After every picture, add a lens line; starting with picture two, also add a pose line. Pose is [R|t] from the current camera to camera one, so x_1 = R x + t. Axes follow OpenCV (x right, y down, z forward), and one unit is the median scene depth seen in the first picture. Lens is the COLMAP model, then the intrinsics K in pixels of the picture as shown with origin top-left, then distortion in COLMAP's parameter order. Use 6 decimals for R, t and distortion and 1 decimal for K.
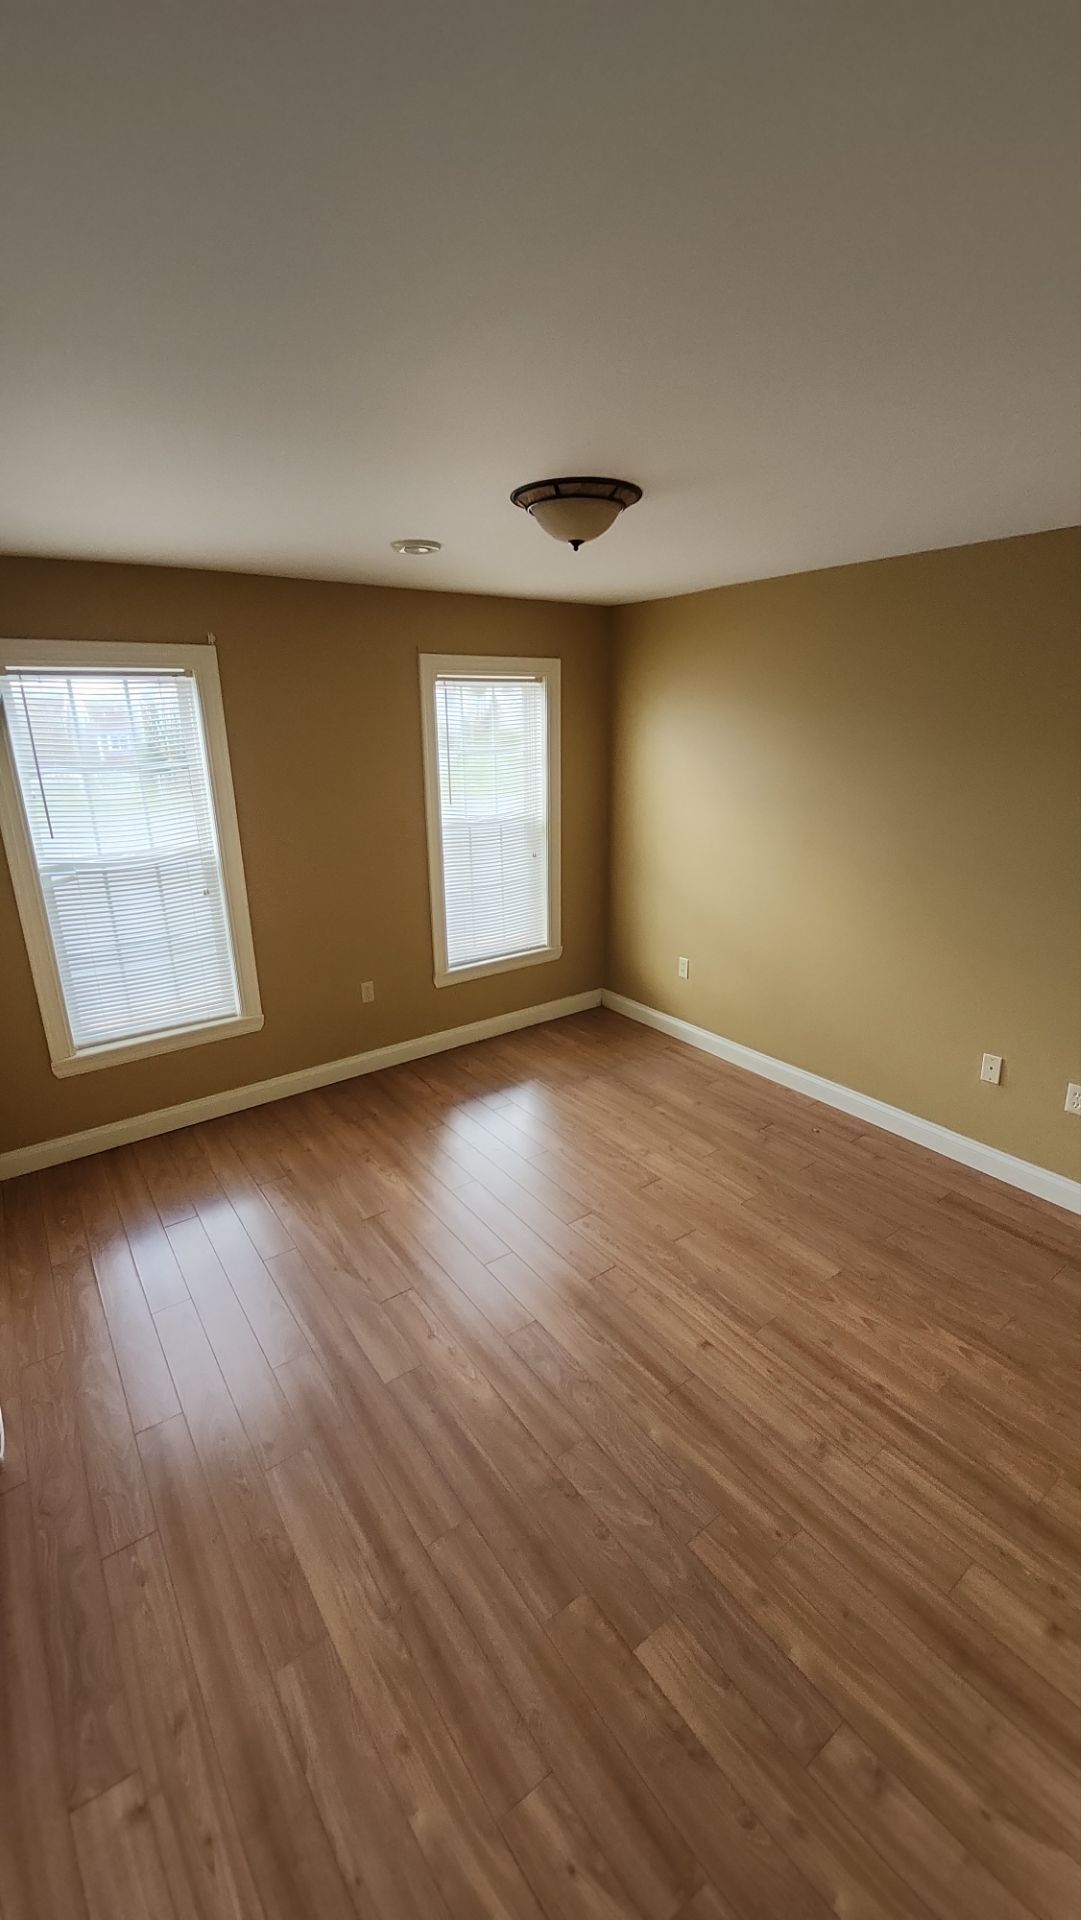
lens RADIAL K [[757.4, 0, 539.7], [0, 757.4, 954.3], [0, 0, 1]] dist [-0.015223, -0.002258]
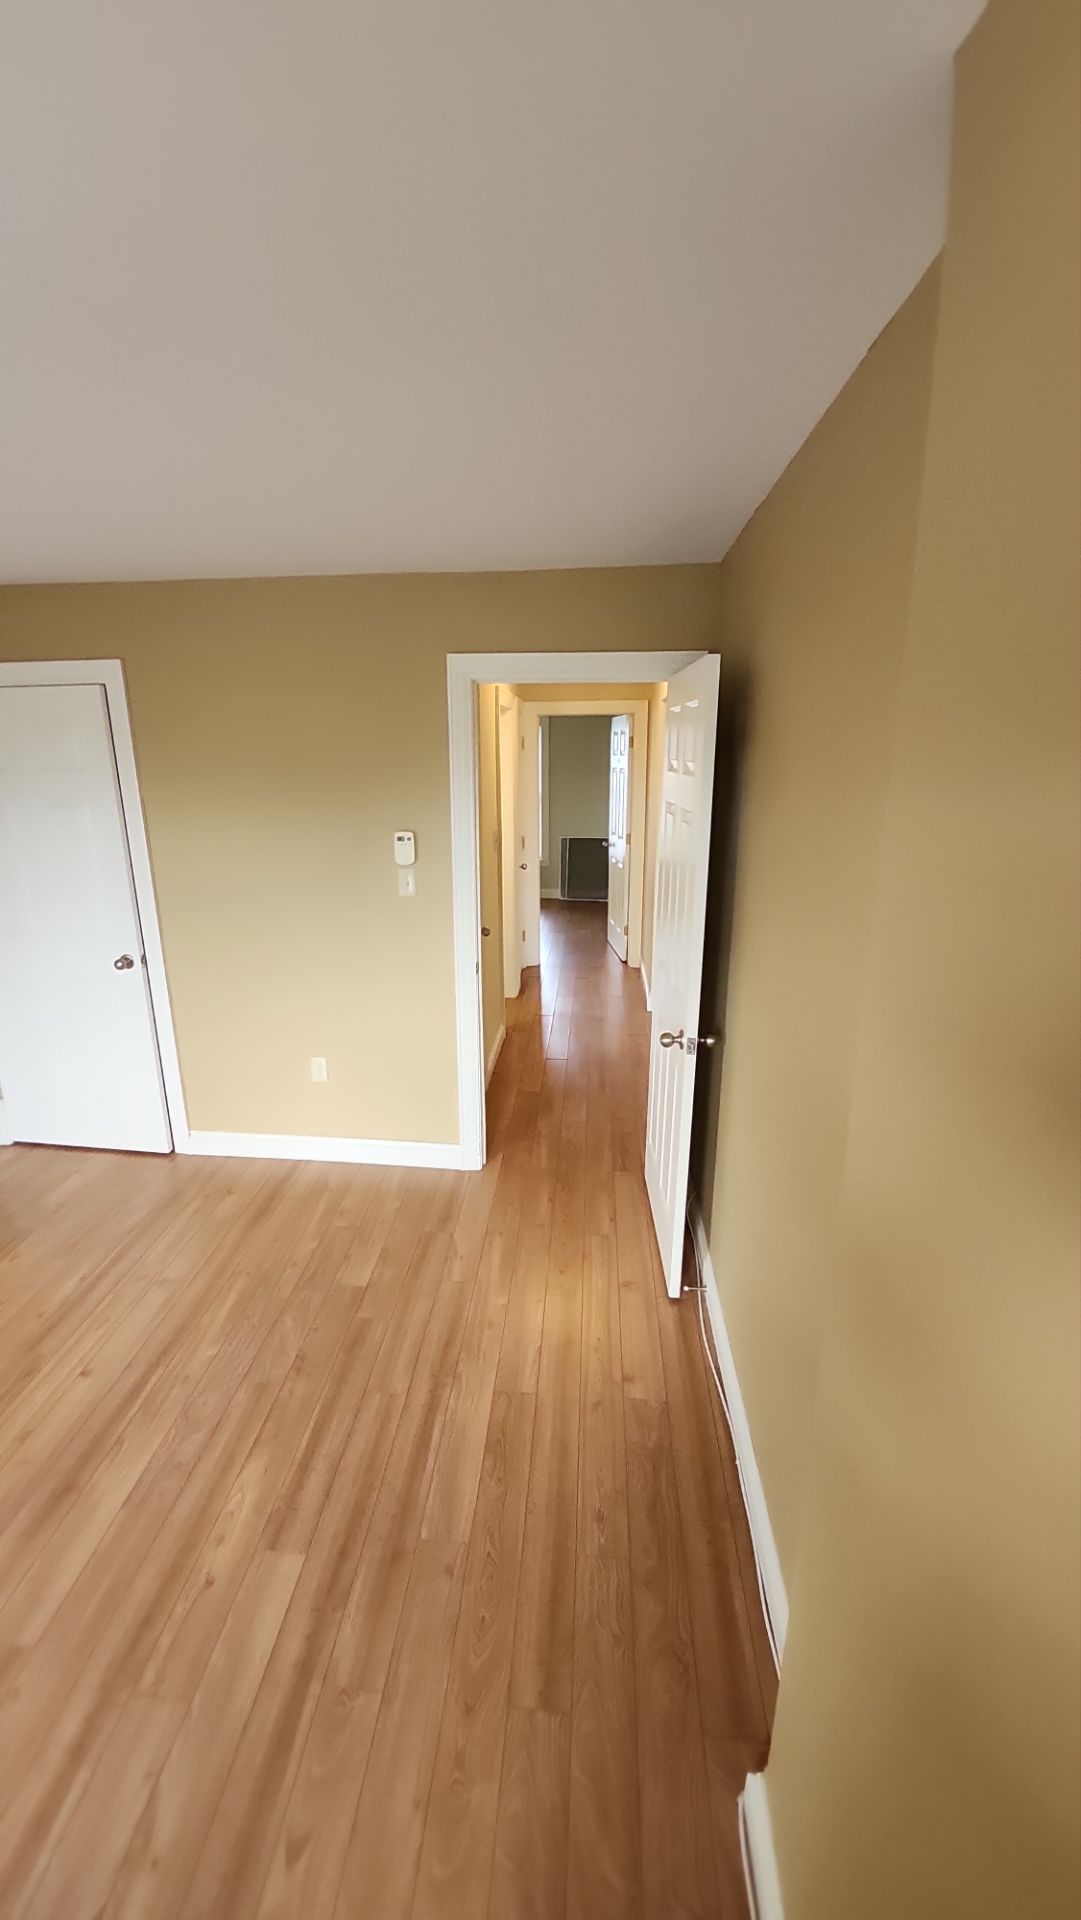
lens RADIAL K [[757.4, 0, 537.8], [0, 757.4, 958.2], [0, 0, 1]] dist [-0.015223, -0.002258]
pose [[-0.760941, -0.160284, 0.628712, -0.979540], [0.213441, 0.853232, 0.475854, -0.360660], [-0.612709, 0.496290, -0.615048, 1.271641]]
